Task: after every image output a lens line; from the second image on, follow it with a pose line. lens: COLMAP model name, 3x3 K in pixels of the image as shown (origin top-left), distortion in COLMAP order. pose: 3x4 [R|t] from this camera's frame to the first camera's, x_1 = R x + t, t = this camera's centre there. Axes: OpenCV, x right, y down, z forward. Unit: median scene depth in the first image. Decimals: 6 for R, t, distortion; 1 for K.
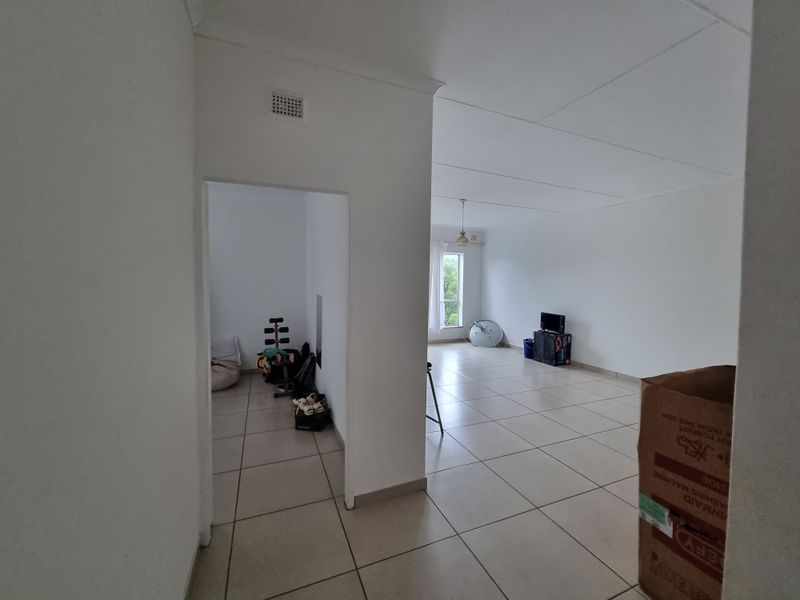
lens RADIAL K [[329.4, 0, 400.4], [0, 329.4, 297.6], [0, 0, 1]] dist [-0.002518, 0.000025]
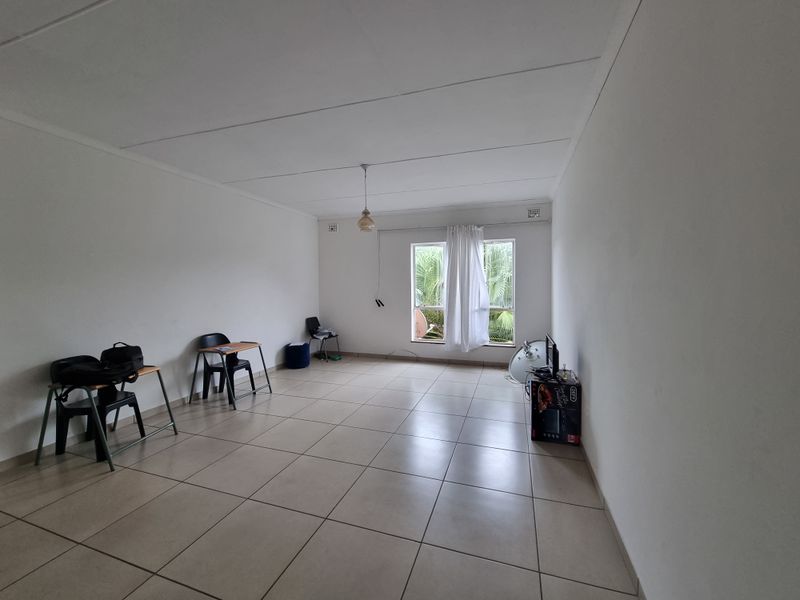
lens RADIAL K [[329.4, 0, 400.4], [0, 329.4, 297.6], [0, 0, 1]] dist [-0.002518, 0.000025]
pose [[0.751934, 0.010930, -0.659147, 0.639472], [-0.016309, 0.999865, -0.002025, -0.010819], [0.659036, 0.012273, 0.752011, 0.463765]]
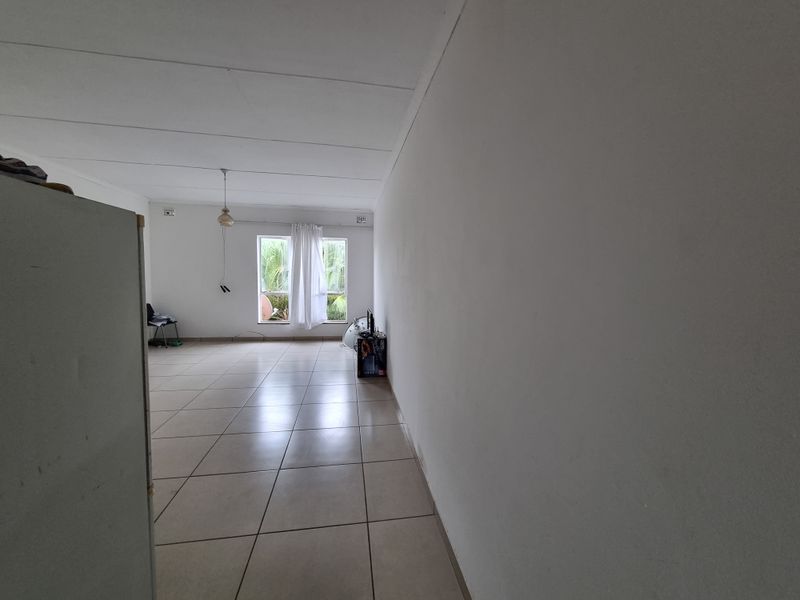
lens RADIAL K [[329.4, 0, 400.4], [0, 329.4, 297.6], [0, 0, 1]] dist [-0.002518, 0.000025]
pose [[0.974524, 0.023471, -0.223051, 0.725130], [-0.018562, 0.999538, 0.024081, -0.003159], [0.223513, -0.019327, 0.974509, 0.254924]]
